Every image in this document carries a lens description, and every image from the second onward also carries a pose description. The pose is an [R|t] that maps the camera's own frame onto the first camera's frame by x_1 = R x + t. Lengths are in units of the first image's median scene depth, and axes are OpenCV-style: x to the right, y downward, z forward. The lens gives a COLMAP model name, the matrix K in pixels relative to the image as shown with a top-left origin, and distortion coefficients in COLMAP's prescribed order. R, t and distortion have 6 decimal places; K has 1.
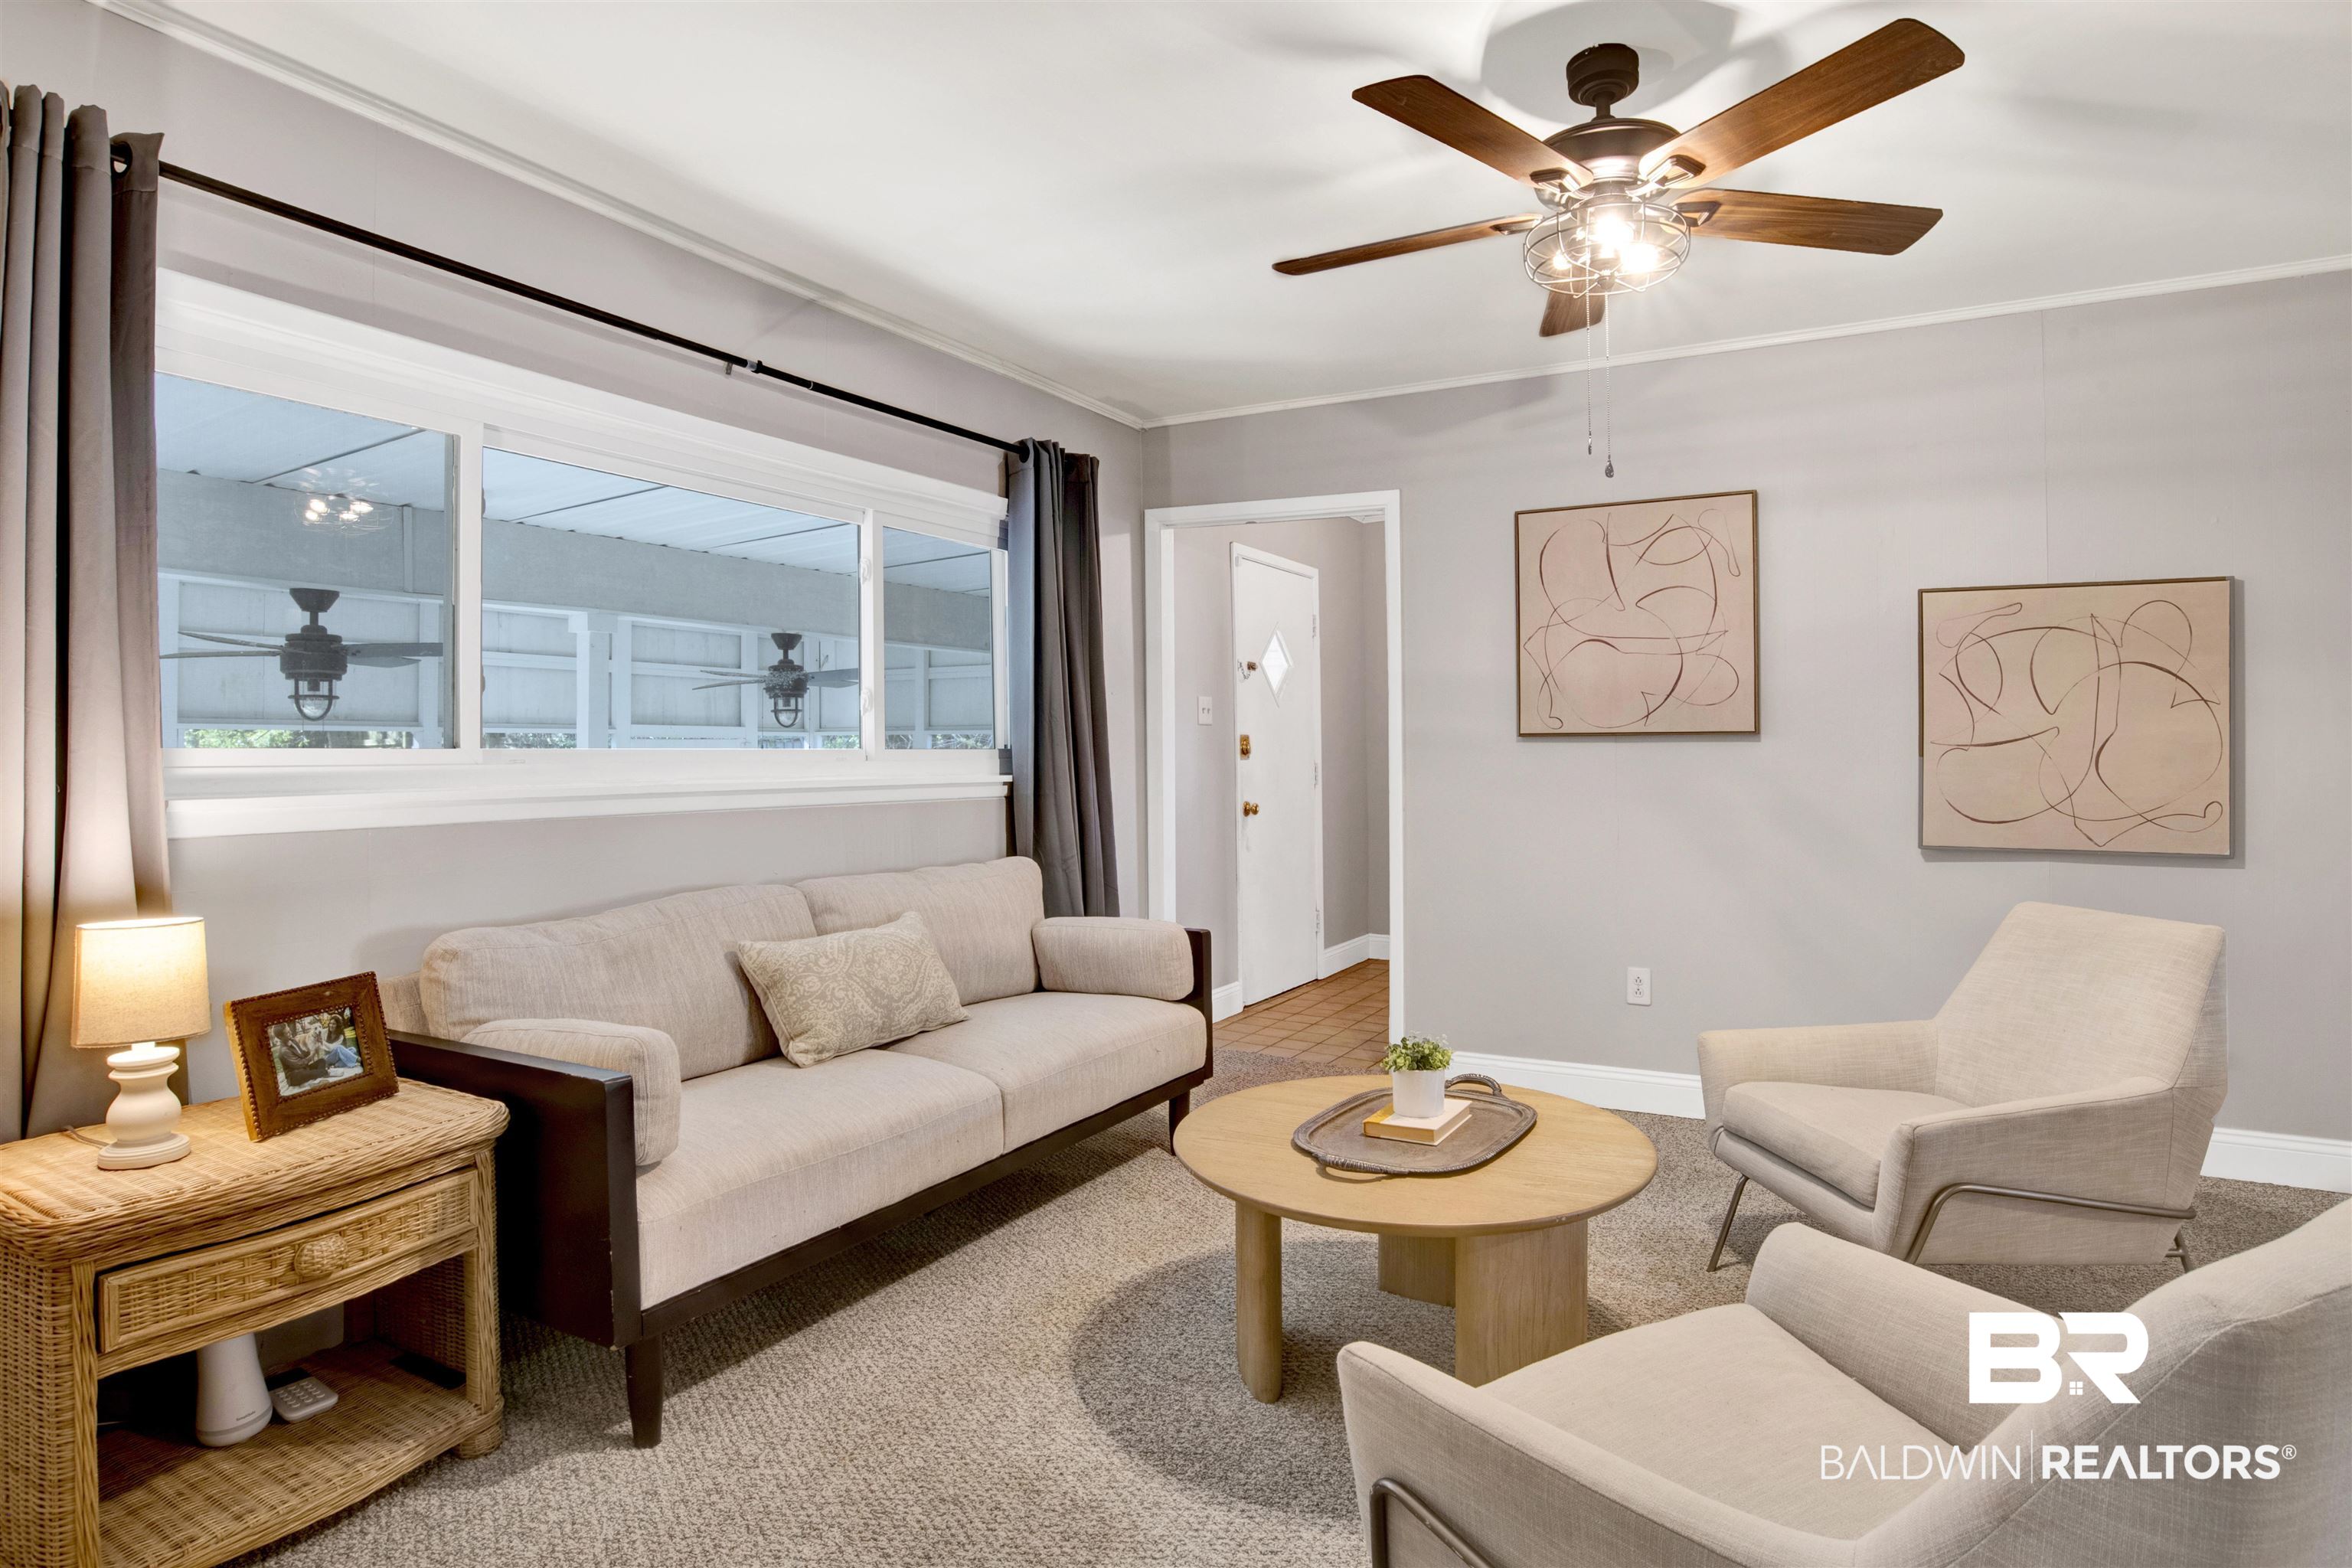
lens RADIAL K [[1266.0, 0, 1176.4], [0, 1266.0, 767.6], [0, 0, 1]] dist [-0.025807, 0.002190]
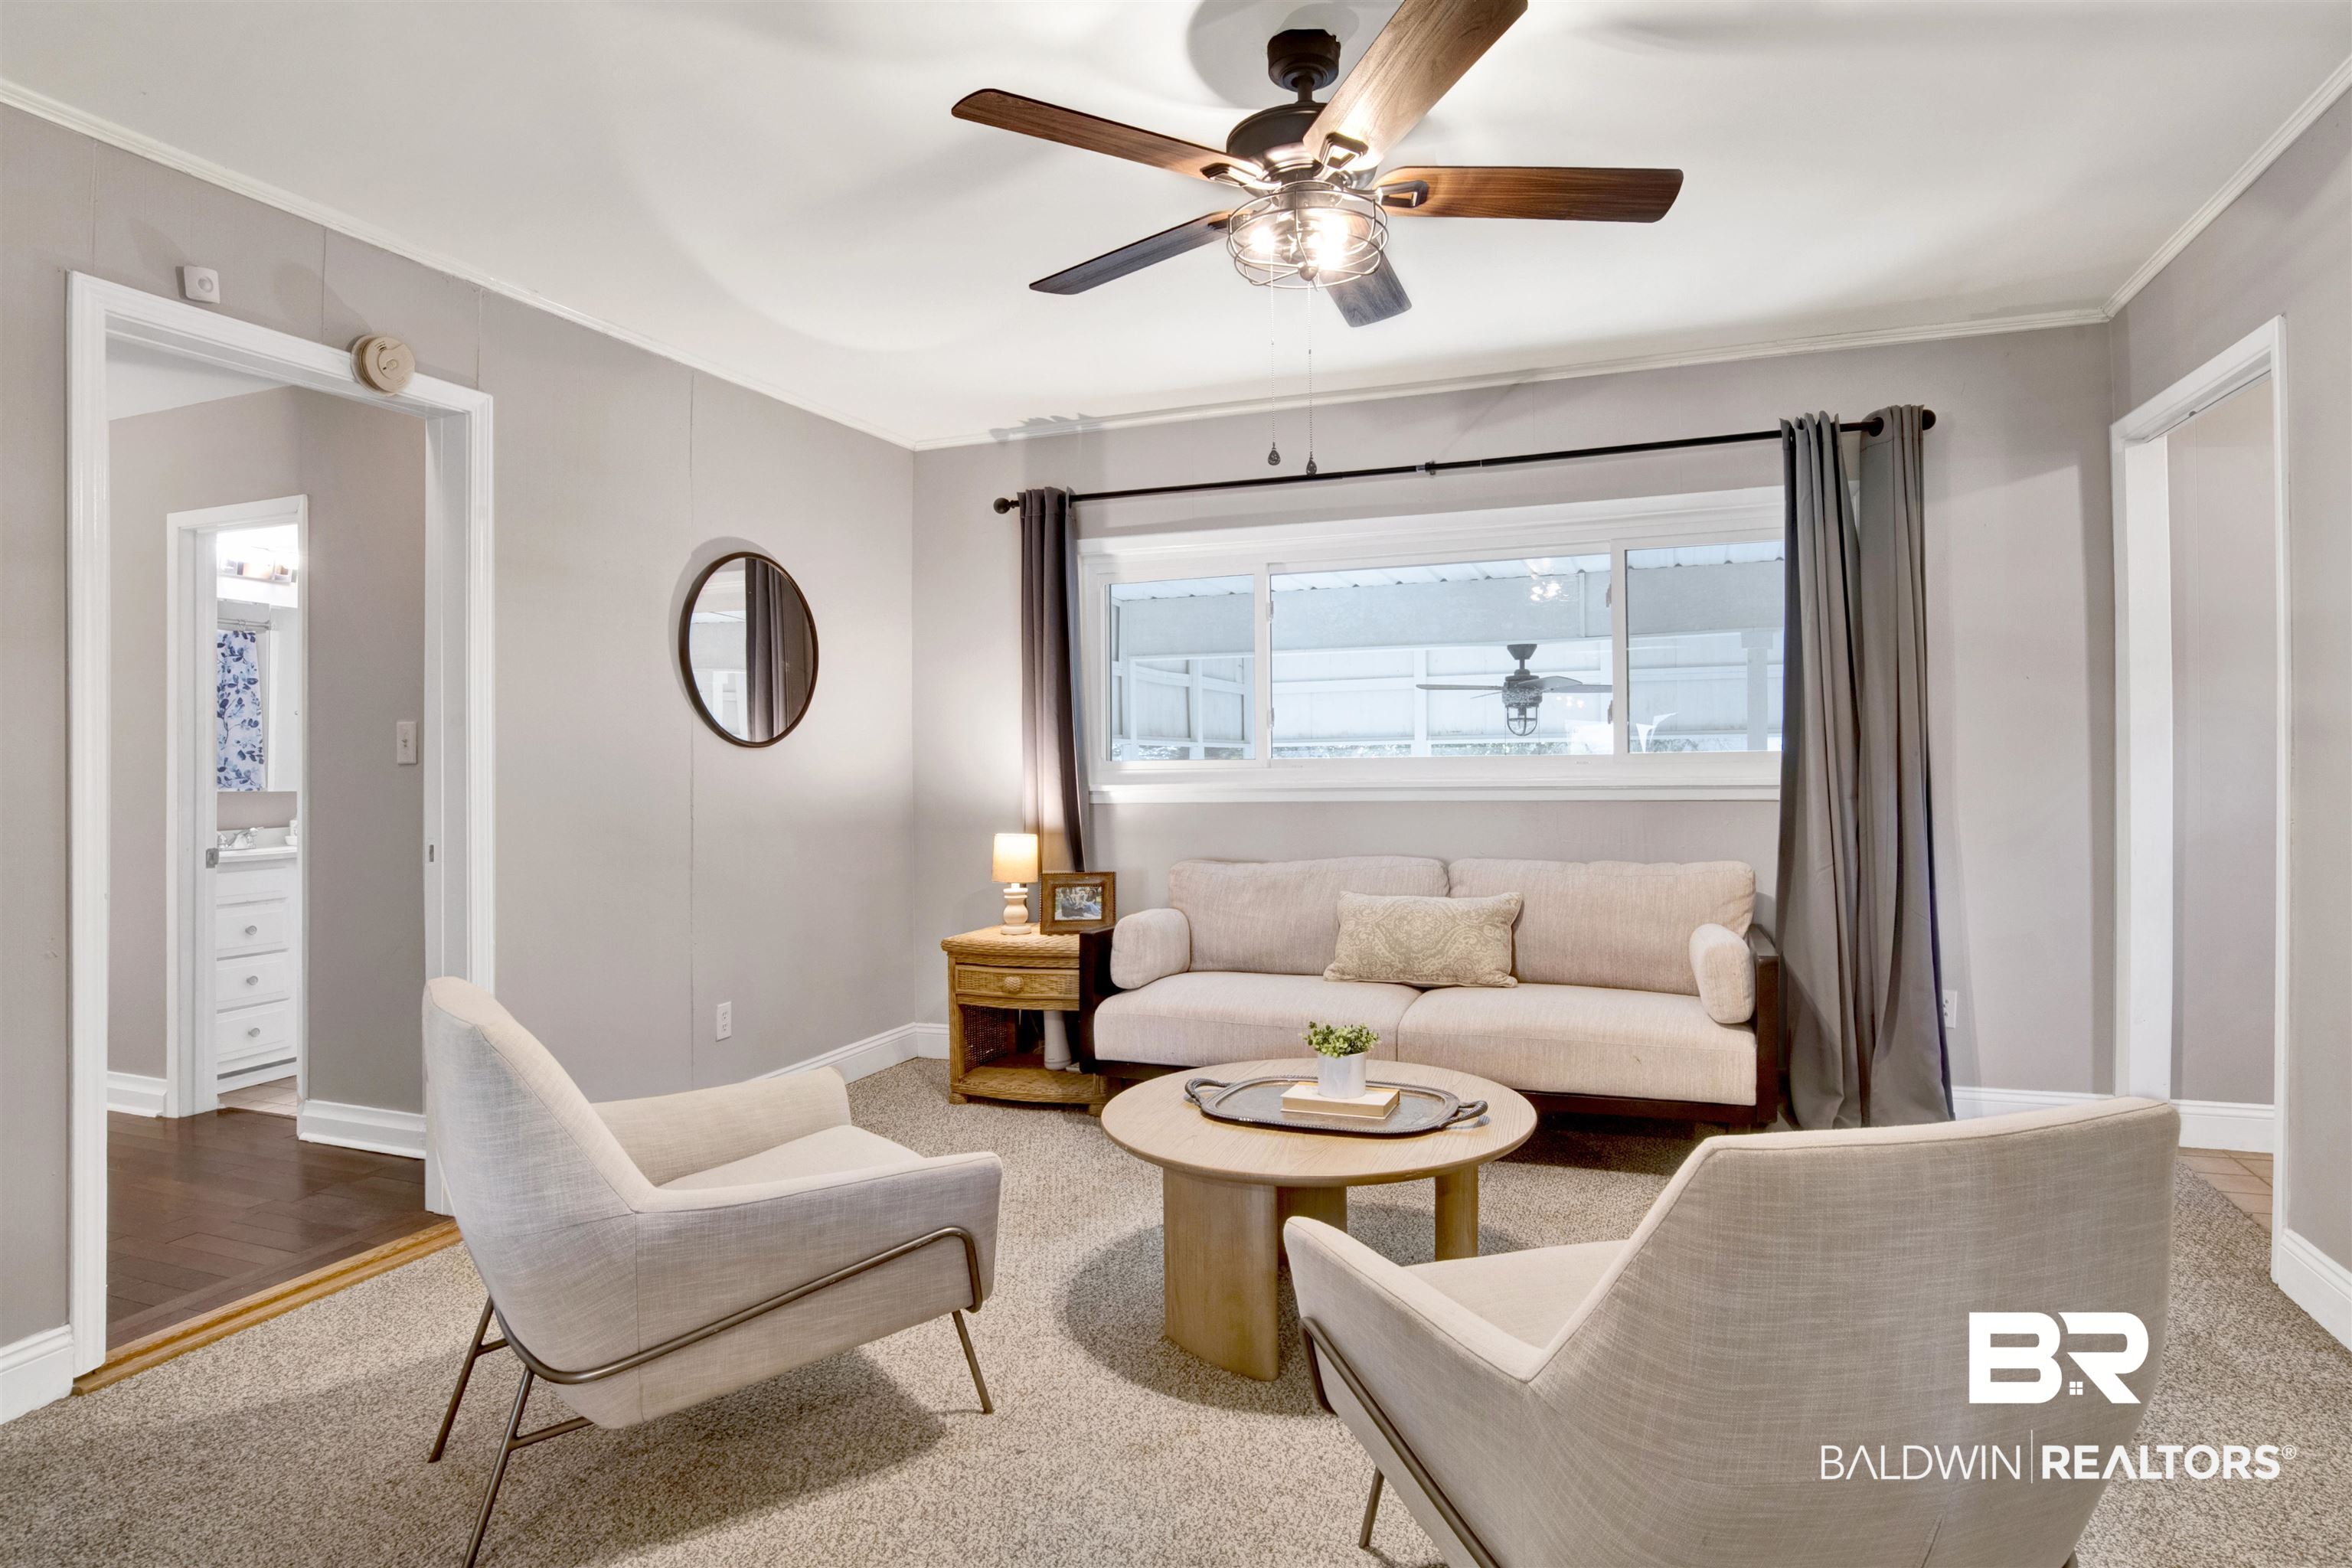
lens RADIAL K [[1266.0, 0, 1186.7], [0, 1266.0, 780.1], [0, 0, 1]] dist [-0.025807, 0.002190]
pose [[0.171706, 0.009327, -0.985104, 0.992961], [0.001899, 0.999950, 0.009798, -0.002264], [0.985146, -0.003553, 0.171680, 0.551602]]
